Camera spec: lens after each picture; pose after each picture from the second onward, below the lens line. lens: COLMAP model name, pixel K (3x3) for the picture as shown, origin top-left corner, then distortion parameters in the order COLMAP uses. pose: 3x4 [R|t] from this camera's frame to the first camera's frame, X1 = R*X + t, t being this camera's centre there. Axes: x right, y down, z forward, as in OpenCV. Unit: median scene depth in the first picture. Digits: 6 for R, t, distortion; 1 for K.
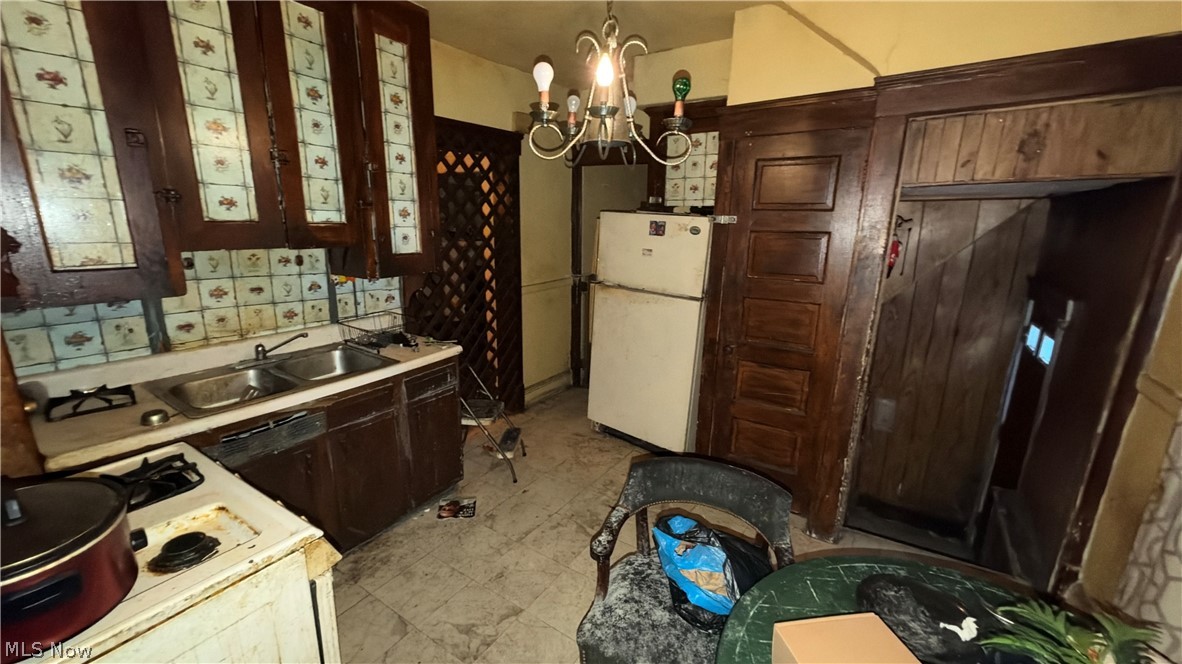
lens RADIAL K [[470.1, 0, 587.1], [0, 470.1, 334.2], [0, 0, 1]] dist [-0.001598, 0.001376]
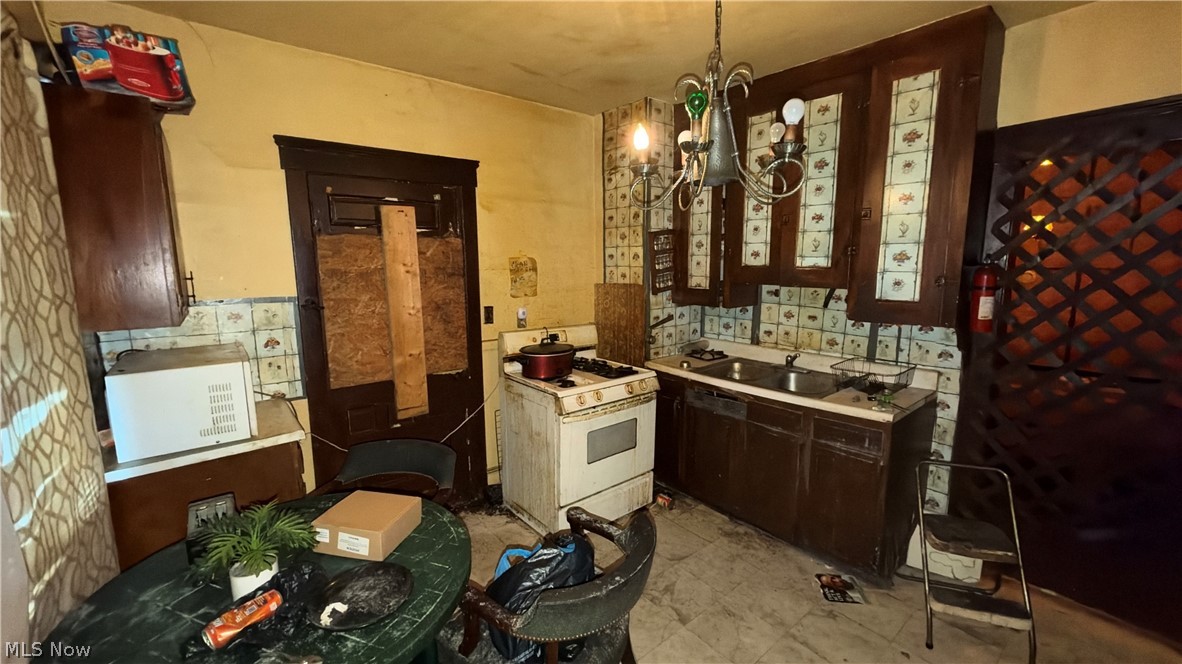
lens RADIAL K [[470.1, 0, 586.6], [0, 470.1, 333.5], [0, 0, 1]] dist [-0.001598, 0.001376]
pose [[-0.301171, 0.131714, -0.944430, 0.736564], [-0.224524, 0.952774, 0.204476, -0.180523], [0.926761, 0.273629, -0.257375, 0.773982]]
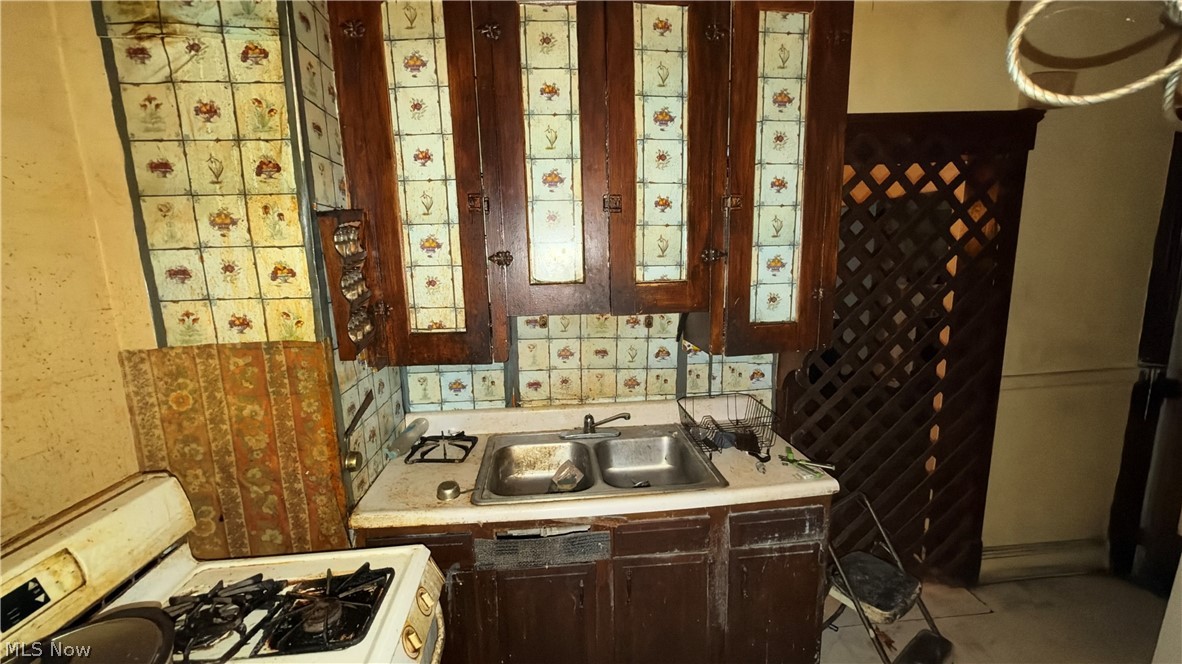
lens RADIAL K [[470.1, 0, 586.5], [0, 470.1, 333.4], [0, 0, 1]] dist [-0.001598, 0.001376]
pose [[0.624756, 0.096660, -0.774814, -0.027553], [-0.151867, 0.988401, 0.000851, -0.128554], [0.765908, 0.117137, 0.632189, 0.409536]]
